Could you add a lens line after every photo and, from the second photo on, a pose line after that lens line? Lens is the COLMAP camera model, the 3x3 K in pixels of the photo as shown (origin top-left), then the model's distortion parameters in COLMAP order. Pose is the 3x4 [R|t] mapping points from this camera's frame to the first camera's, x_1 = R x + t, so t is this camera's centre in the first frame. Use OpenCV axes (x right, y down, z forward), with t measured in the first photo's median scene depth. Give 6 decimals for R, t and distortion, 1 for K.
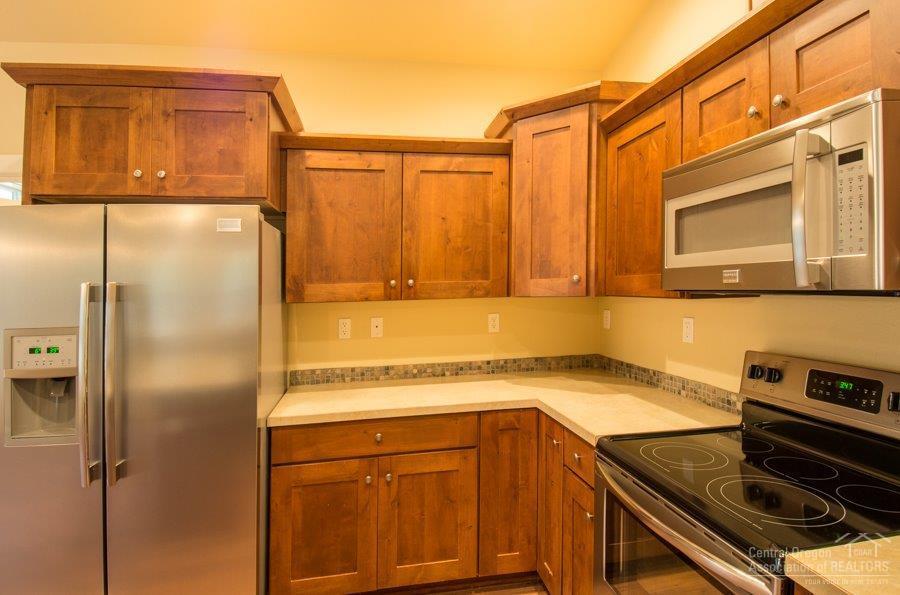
lens RADIAL K [[463.1, 0, 437.5], [0, 463.1, 339.0], [0, 0, 1]] dist [0.009773, -0.005123]
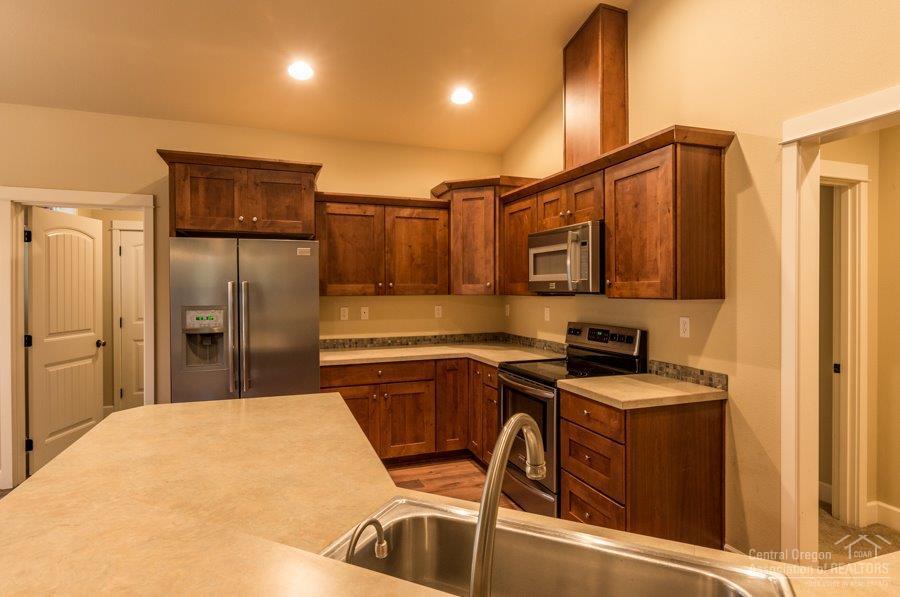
lens RADIAL K [[472.7, 0, 448.5], [0, 472.7, 294.1], [0, 0, 1]] dist [-0.004187, -0.000064]
pose [[0.979717, 0.018300, 0.199547, -0.226846], [0.002148, 0.994805, -0.101776, 0.095761], [-0.200372, 0.100140, 0.974589, -0.784742]]
